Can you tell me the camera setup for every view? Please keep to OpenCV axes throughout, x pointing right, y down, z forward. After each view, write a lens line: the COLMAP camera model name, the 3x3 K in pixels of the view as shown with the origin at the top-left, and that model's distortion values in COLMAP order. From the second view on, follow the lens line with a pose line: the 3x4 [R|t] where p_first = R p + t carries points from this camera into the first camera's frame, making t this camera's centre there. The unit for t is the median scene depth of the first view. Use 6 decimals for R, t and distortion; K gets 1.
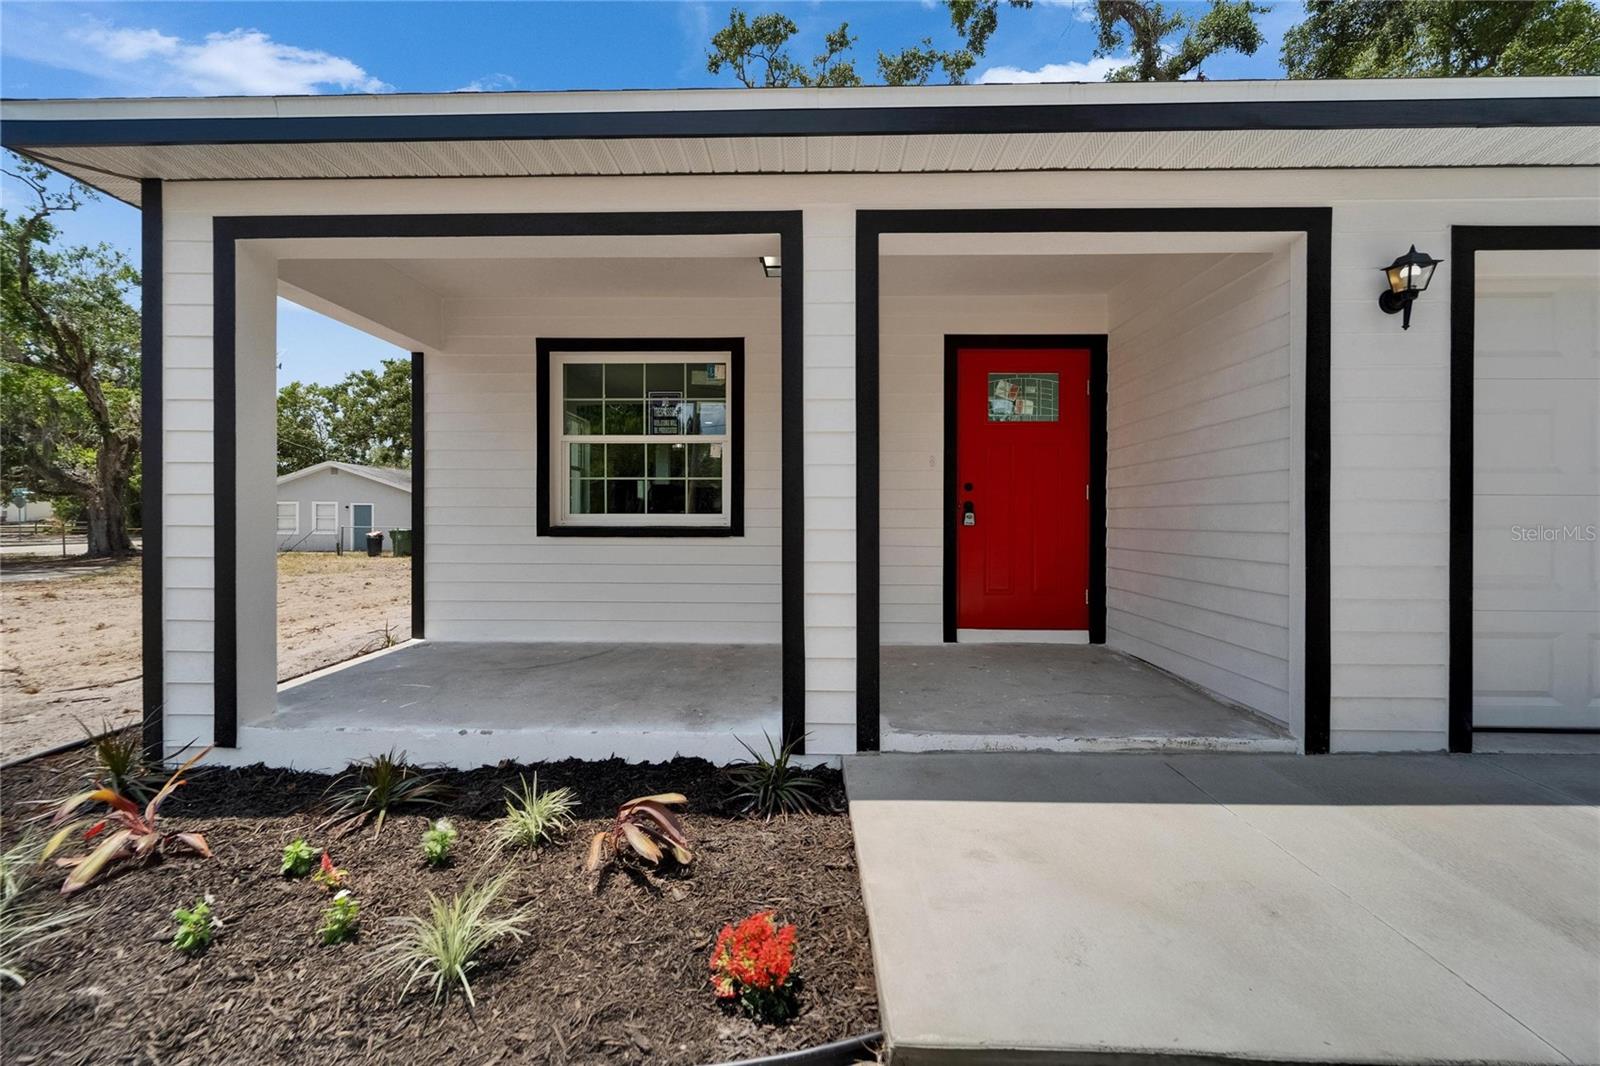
lens RADIAL K [[620.4, 0, 799.7], [0, 620.4, 511.9], [0, 0, 1]] dist [-0.001977, -0.000059]
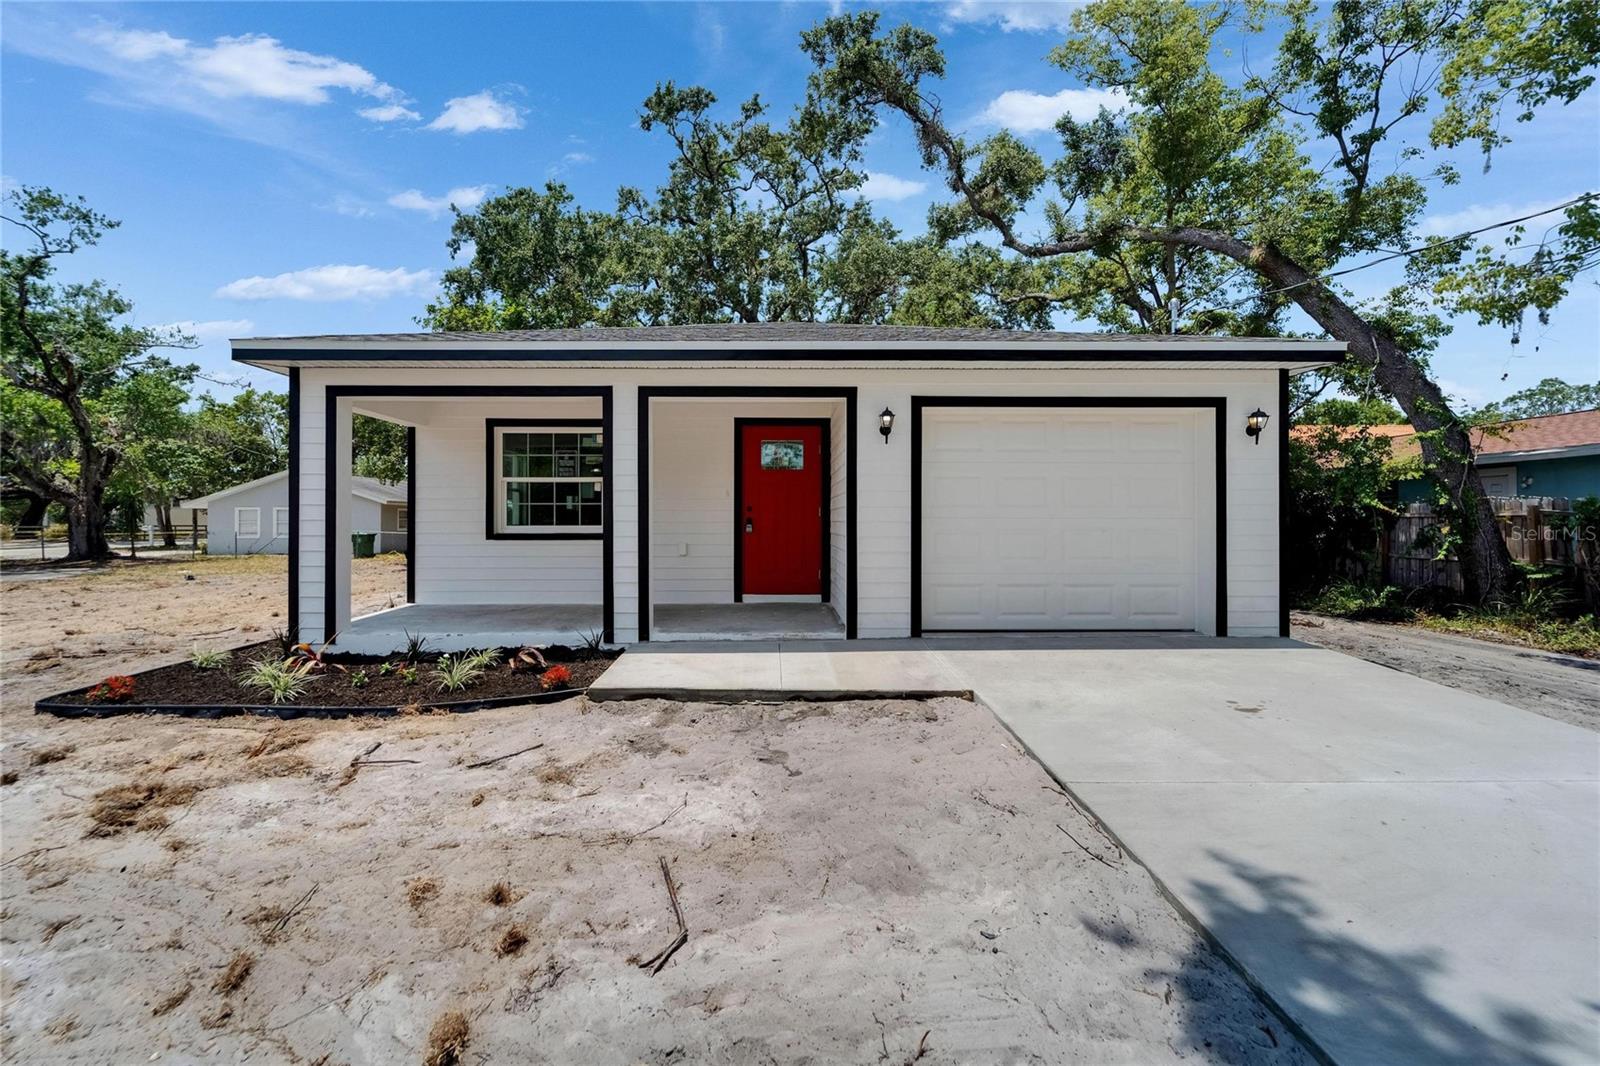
lens RADIAL K [[665.6, 0, 798.0], [0, 665.6, 503.9], [0, 0, 1]] dist [0.001483, -0.000524]
pose [[0.999399, -0.002326, 0.034575, 0.303254], [0.002705, 0.999937, -0.010906, -0.030056], [-0.034547, 0.010993, 0.999343, -0.702378]]
